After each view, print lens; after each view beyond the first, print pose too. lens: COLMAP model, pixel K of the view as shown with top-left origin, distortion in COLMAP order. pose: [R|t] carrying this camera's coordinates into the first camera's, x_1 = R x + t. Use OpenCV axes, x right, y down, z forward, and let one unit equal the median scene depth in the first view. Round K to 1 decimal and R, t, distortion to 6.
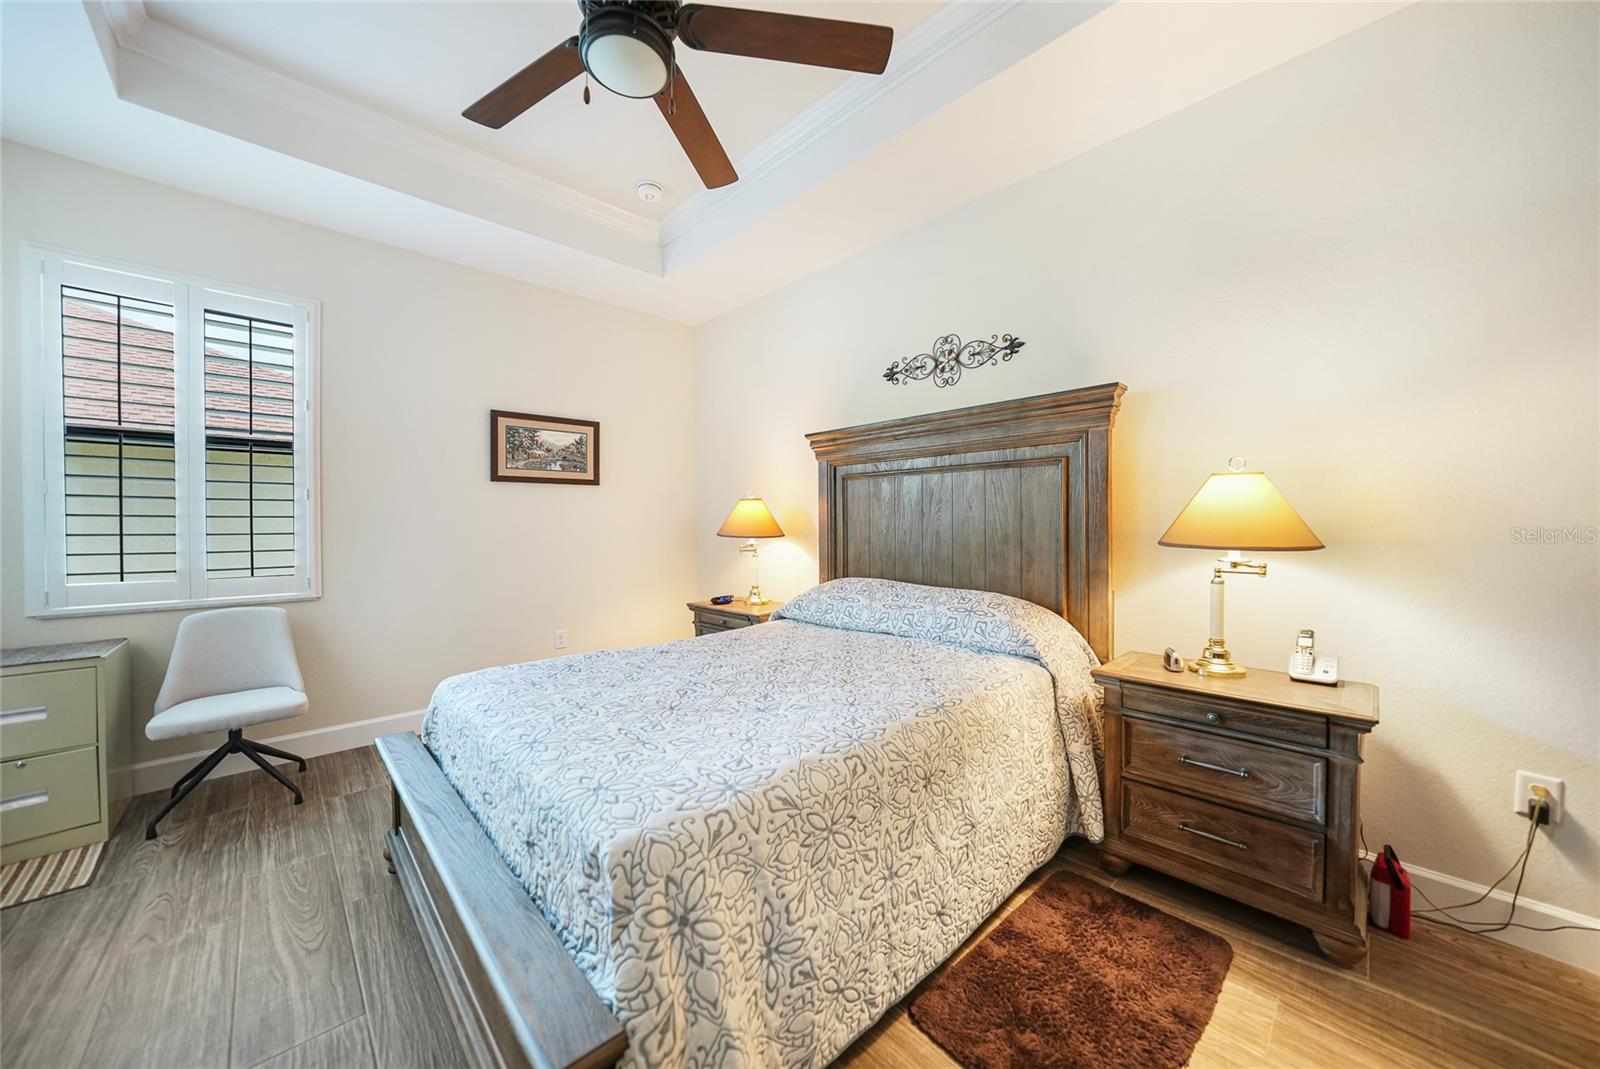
lens RADIAL K [[576.0, 0, 794.7], [0, 576.0, 534.3], [0, 0, 1]] dist [-0.026789, 0.005332]
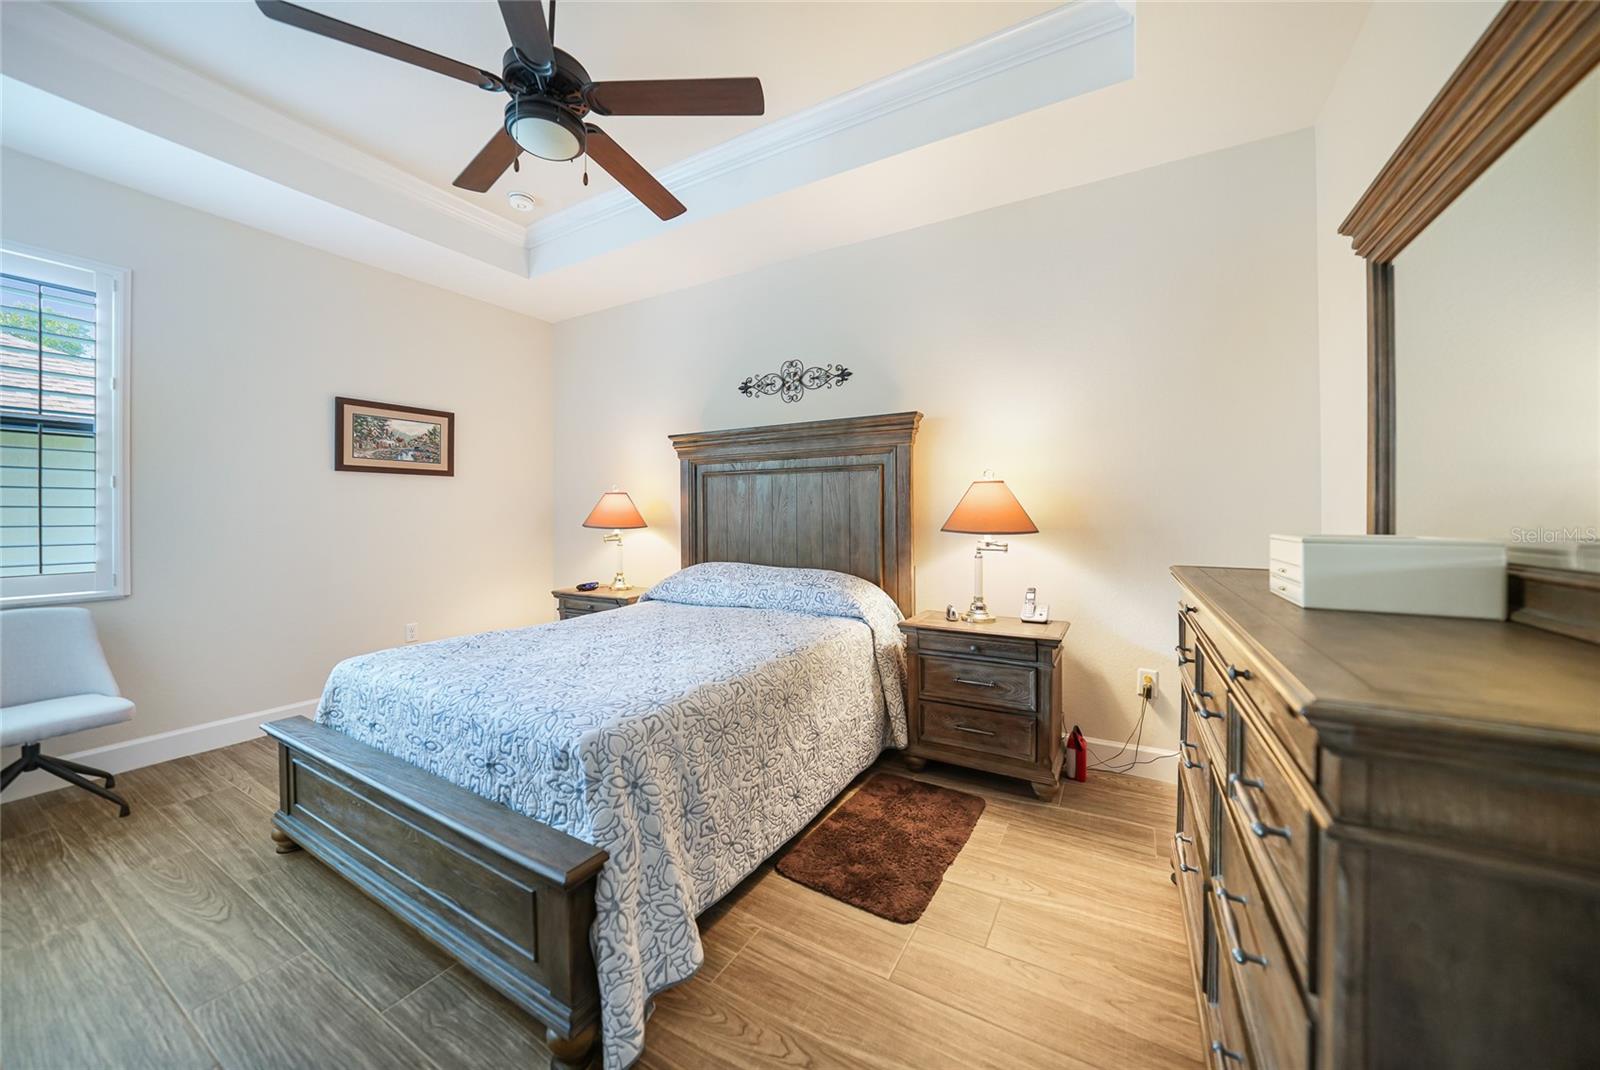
lens RADIAL K [[576.0, 0, 801.0], [0, 576.0, 523.4], [0, 0, 1]] dist [-0.026789, 0.005332]
pose [[0.958677, -0.001746, 0.284492, -0.095059], [0.003138, 0.999985, -0.004436, 0.005278], [-0.284481, 0.005146, 0.958668, -0.255511]]
